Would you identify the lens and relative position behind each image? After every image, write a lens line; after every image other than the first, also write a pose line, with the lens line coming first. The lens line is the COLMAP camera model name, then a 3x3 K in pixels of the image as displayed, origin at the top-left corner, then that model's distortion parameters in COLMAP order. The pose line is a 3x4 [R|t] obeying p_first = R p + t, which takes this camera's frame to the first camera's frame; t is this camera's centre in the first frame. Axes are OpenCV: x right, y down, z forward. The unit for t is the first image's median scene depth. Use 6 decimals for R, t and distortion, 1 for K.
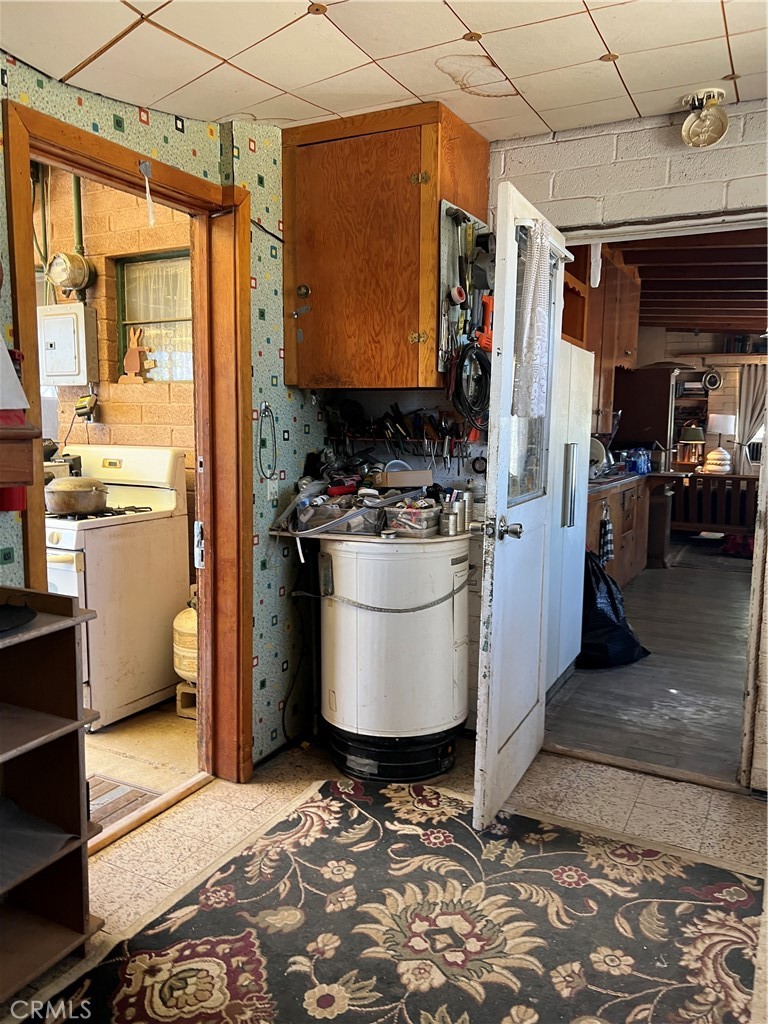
lens RADIAL K [[772.4, 0, 382.4], [0, 772.4, 519.7], [0, 0, 1]] dist [0.024996, -0.008066]
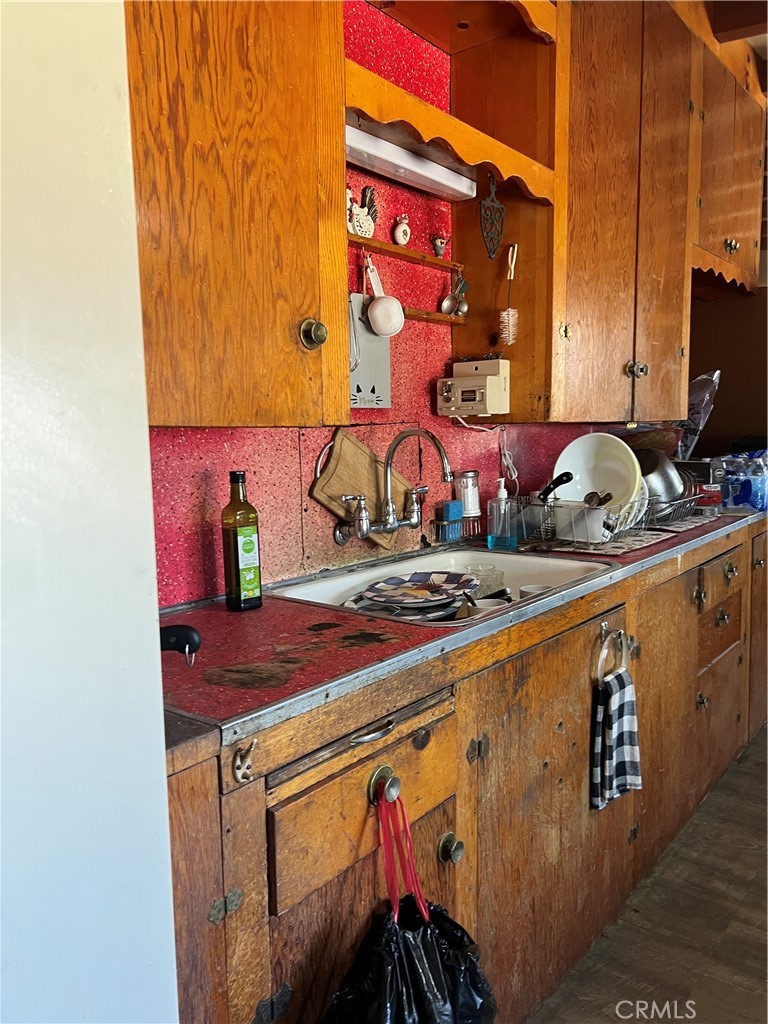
lens RADIAL K [[772.4, 0, 382.4], [0, 772.4, 519.7], [0, 0, 1]] dist [0.024996, -0.008066]
pose [[0.981645, -0.009782, -0.190468, 0.168252], [0.010281, 0.999946, 0.001628, -0.046255], [0.190442, -0.003556, 0.981692, 0.426824]]
